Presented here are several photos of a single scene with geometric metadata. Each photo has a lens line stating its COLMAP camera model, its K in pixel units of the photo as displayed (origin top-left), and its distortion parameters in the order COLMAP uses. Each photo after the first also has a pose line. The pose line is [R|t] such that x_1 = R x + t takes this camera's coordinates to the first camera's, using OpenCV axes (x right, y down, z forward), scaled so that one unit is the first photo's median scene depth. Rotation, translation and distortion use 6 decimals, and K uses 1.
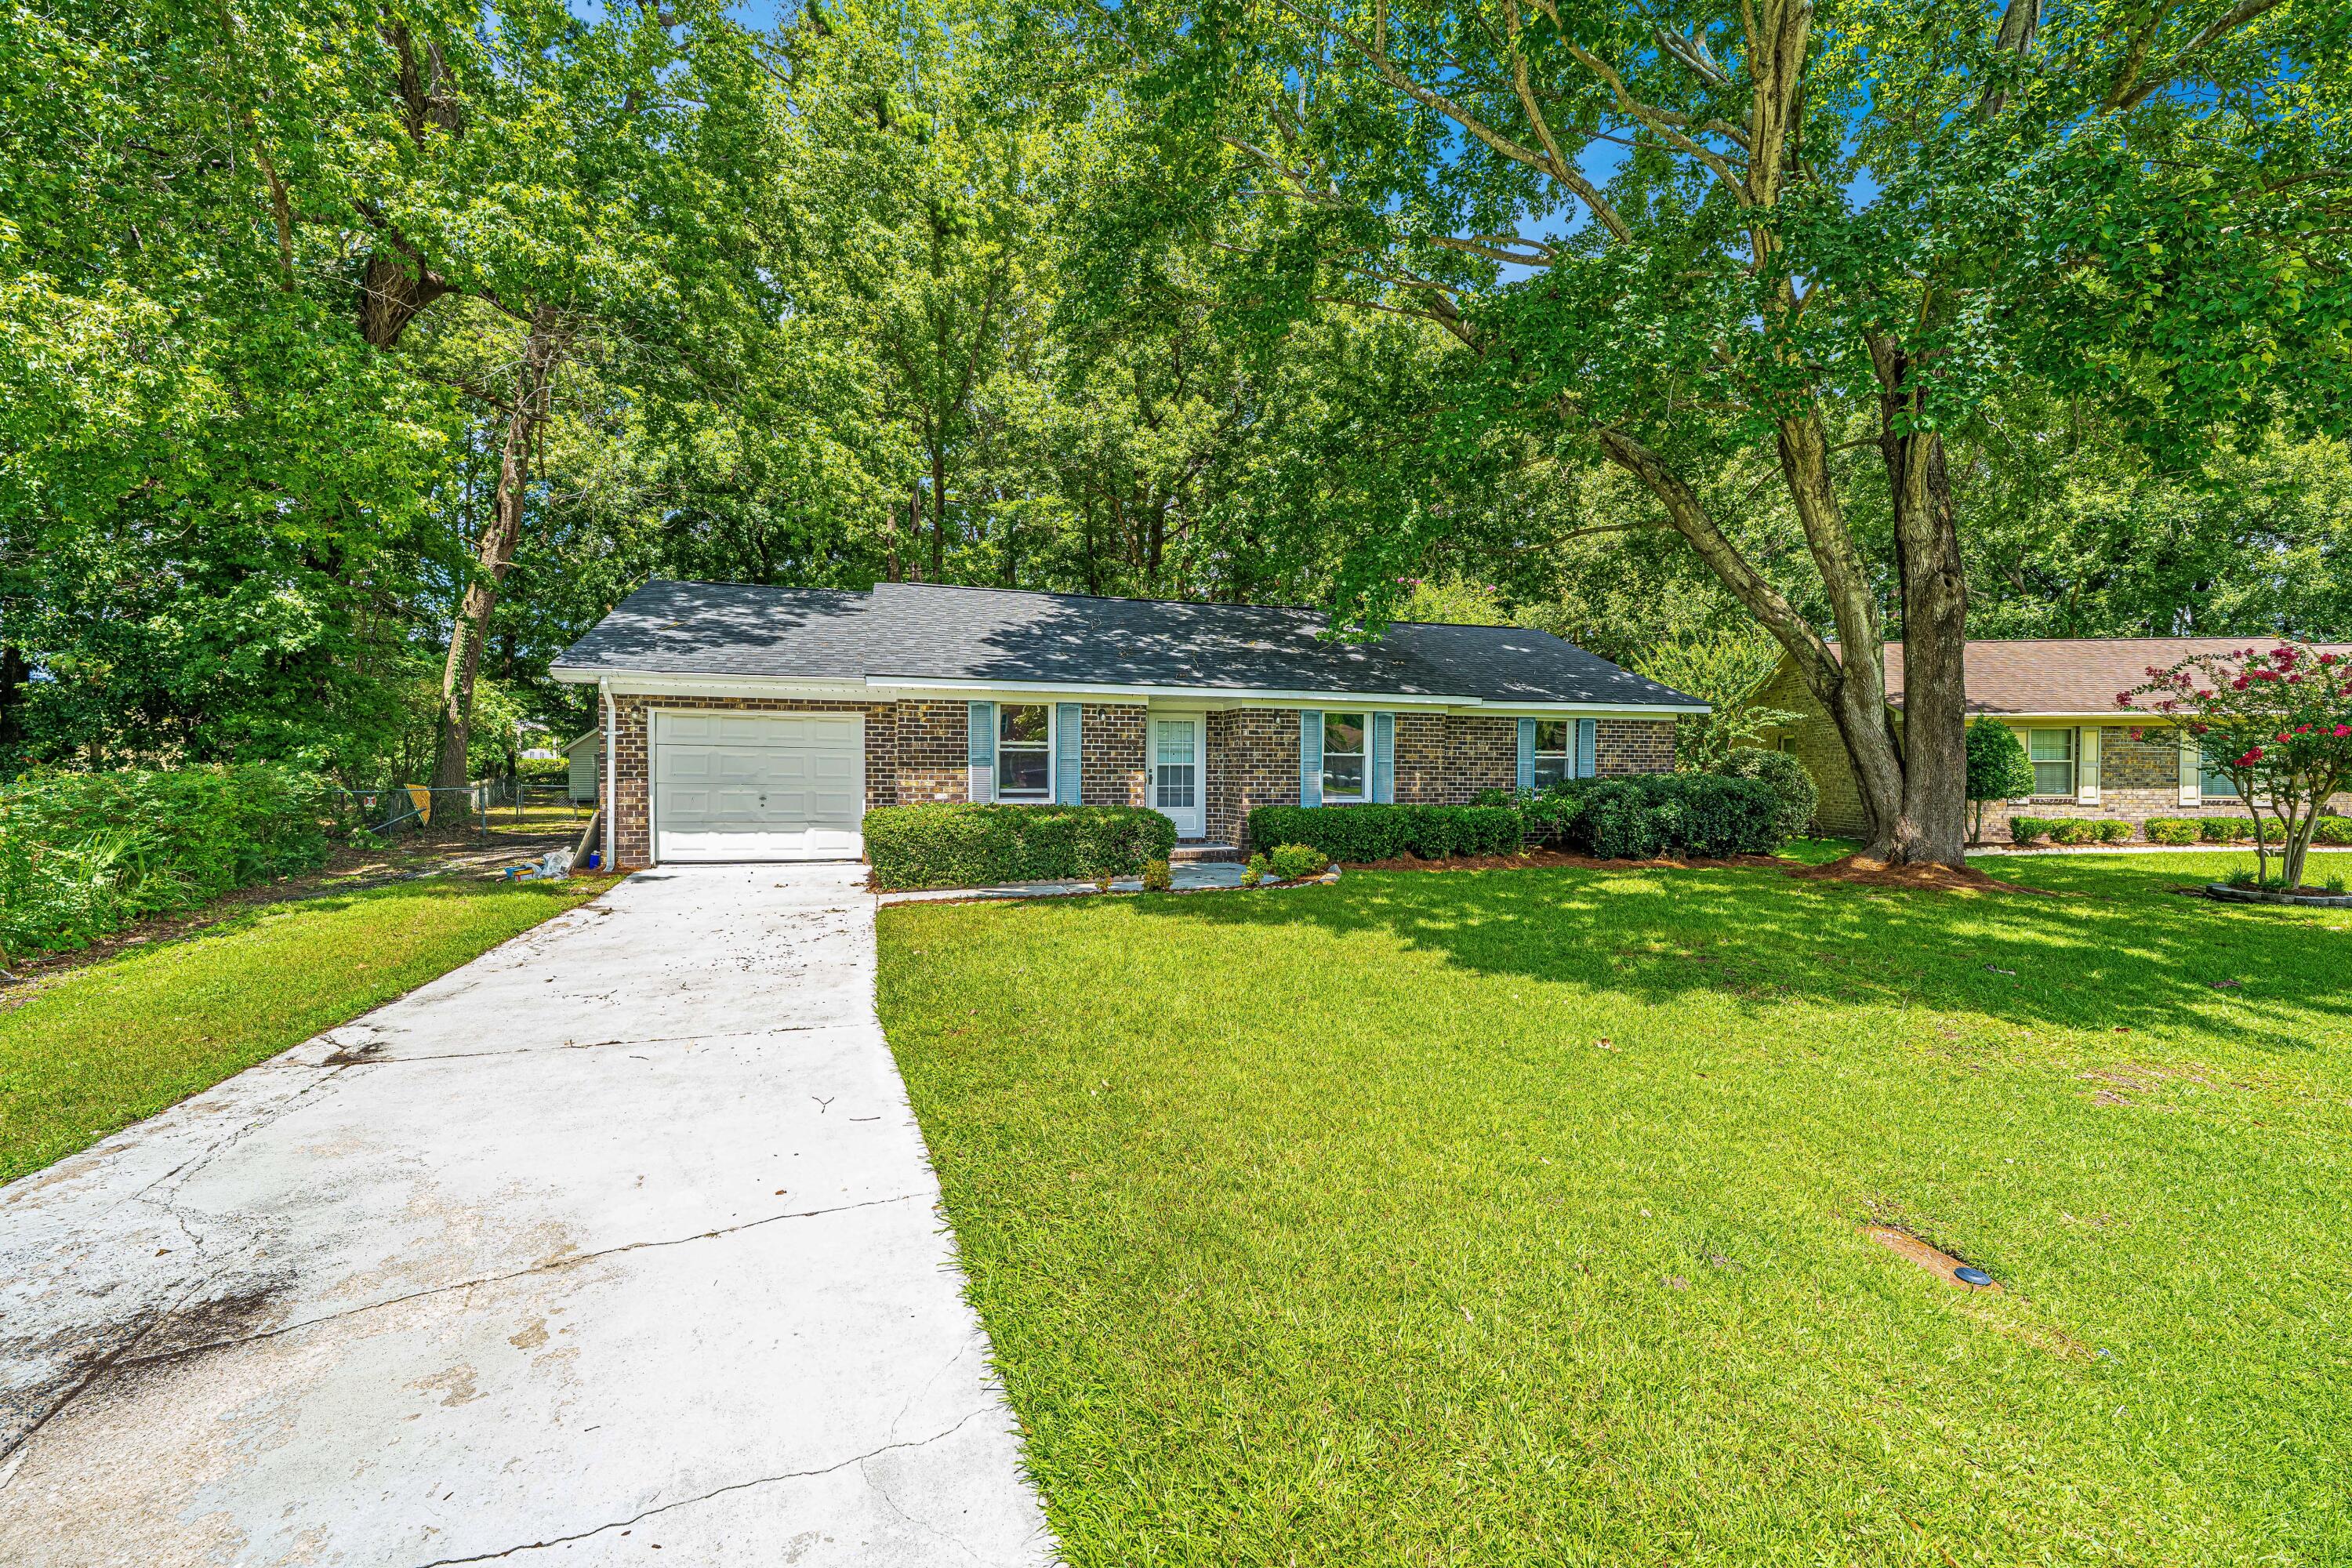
lens RADIAL K [[965.6, 0, 1189.9], [0, 965.6, 784.1], [0, 0, 1]] dist [-0.003508, 0.002245]
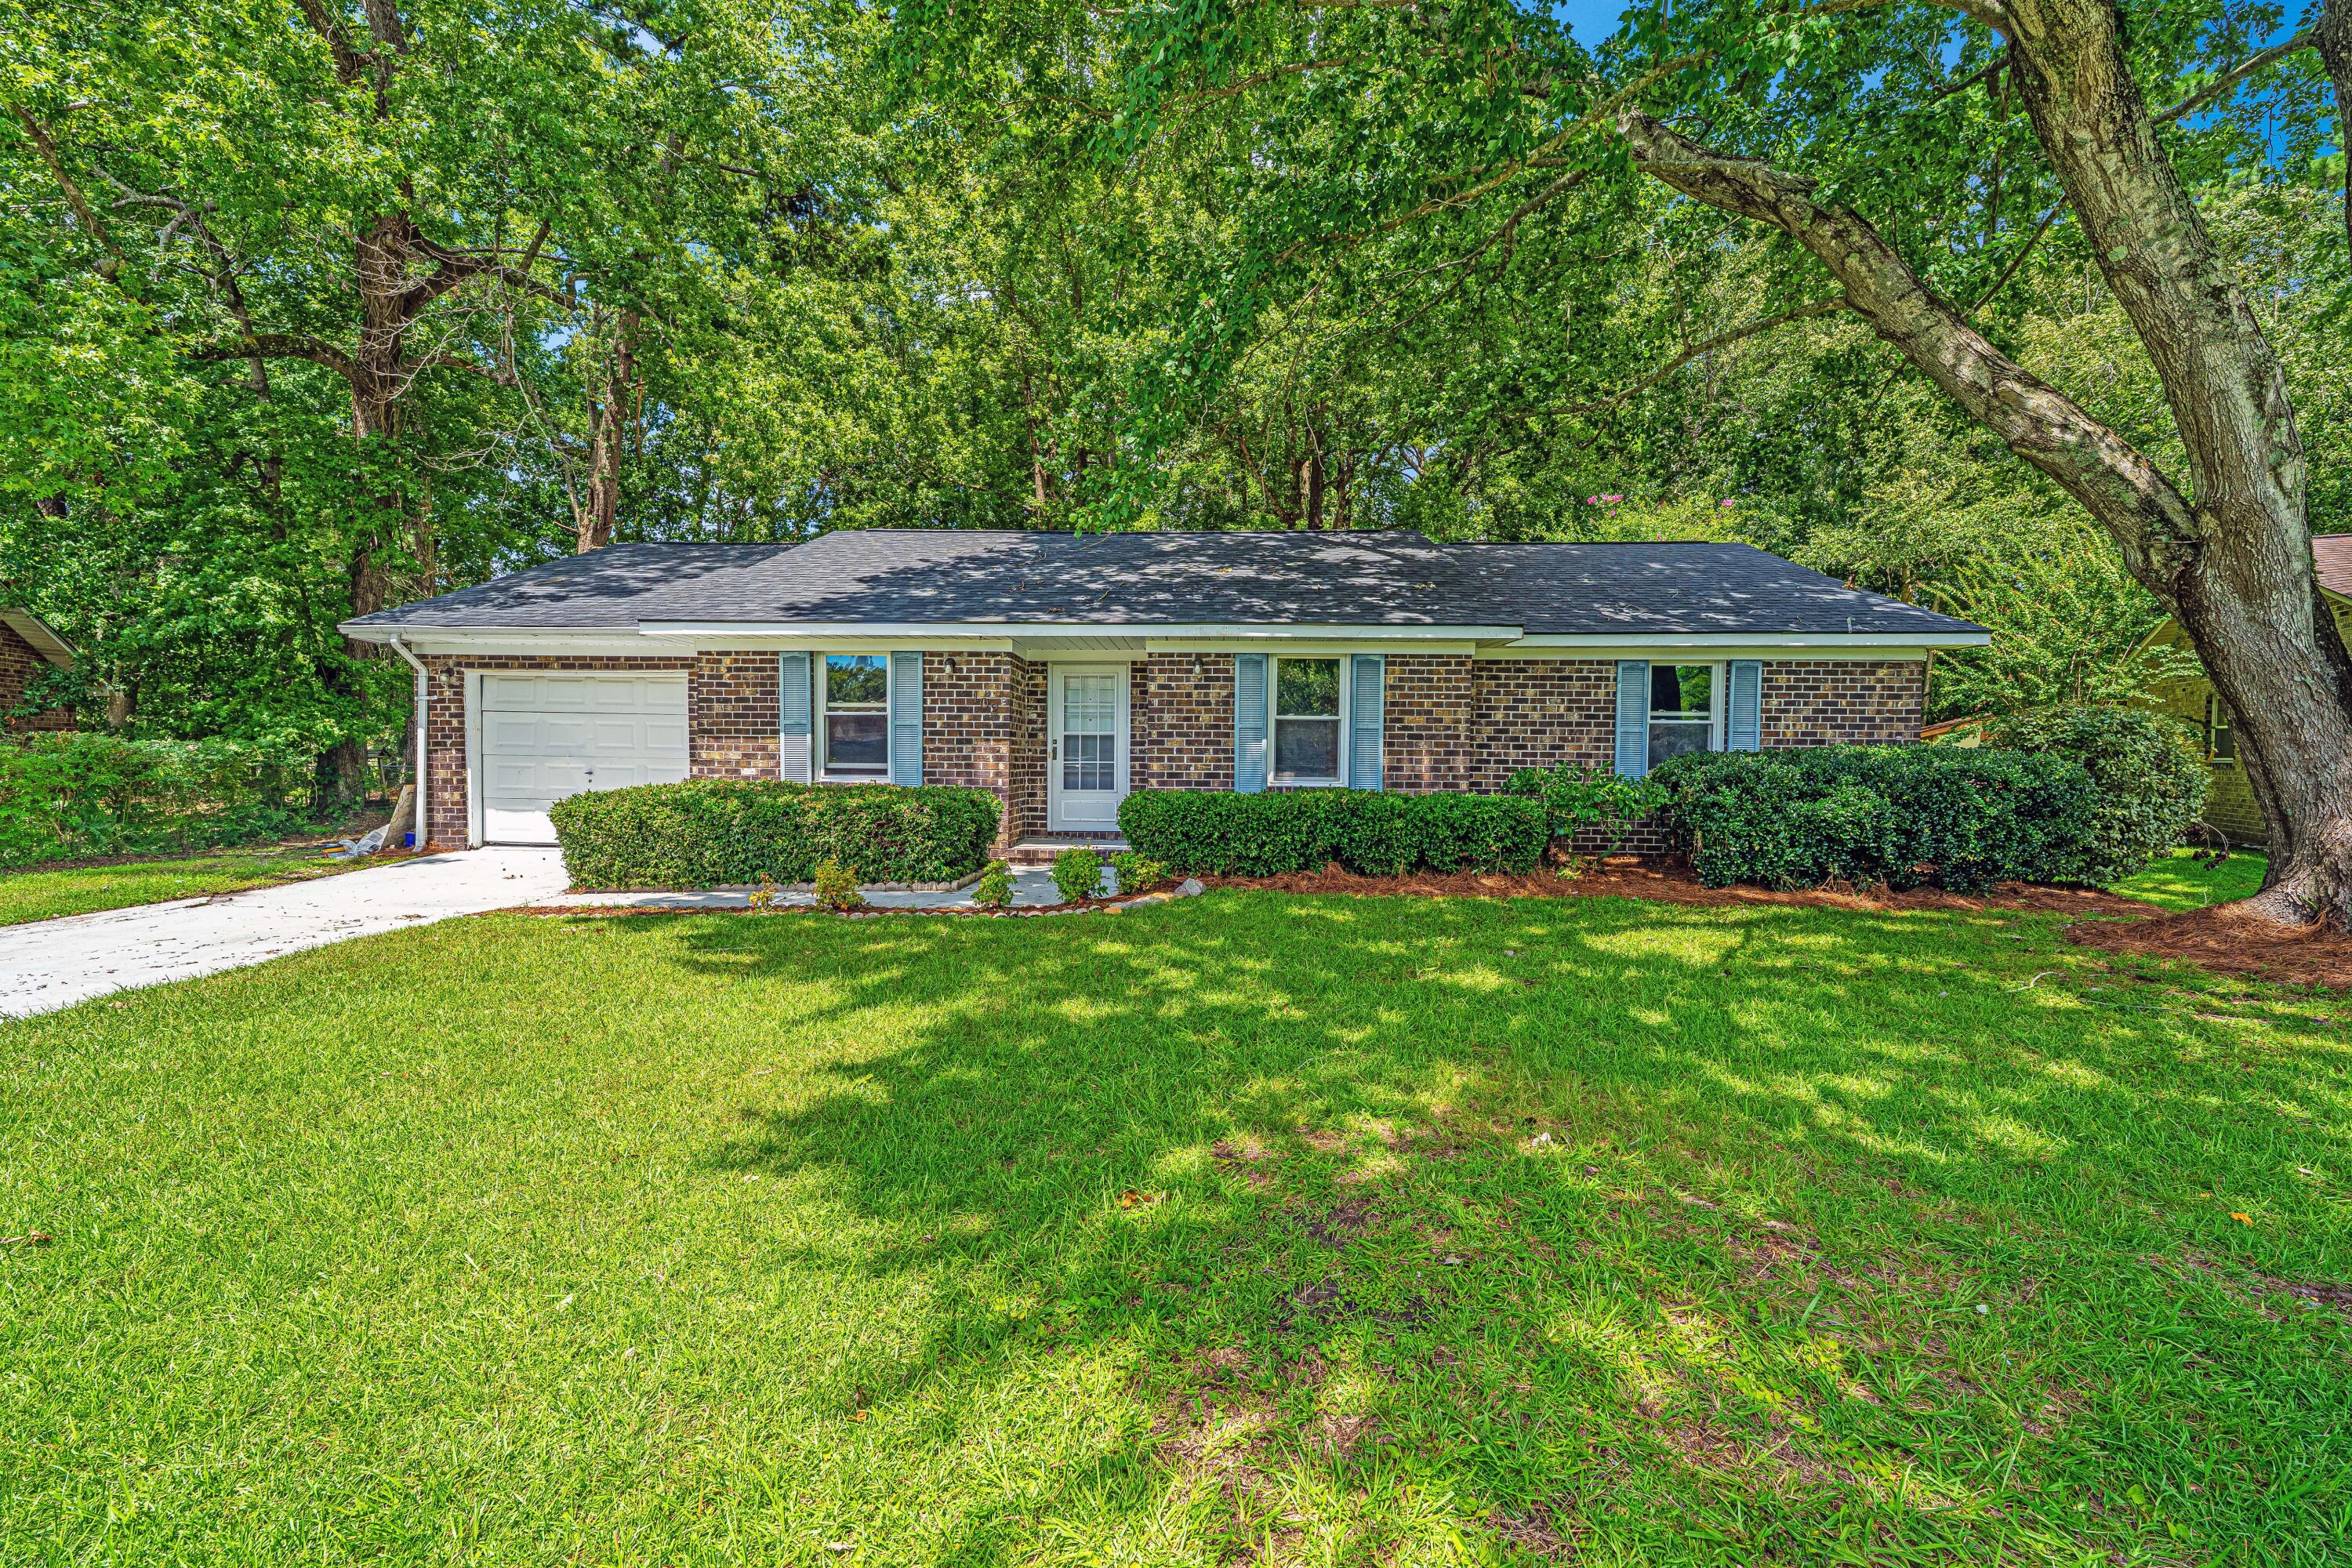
lens RADIAL K [[965.6, 0, 1165.3], [0, 965.6, 783.5], [0, 0, 1]] dist [-0.003508, 0.002245]
pose [[0.947142, 0.010404, -0.320646, 0.309424], [-0.006812, 0.999901, 0.012320, 0.009730], [0.320743, -0.009484, 0.947119, 0.337033]]
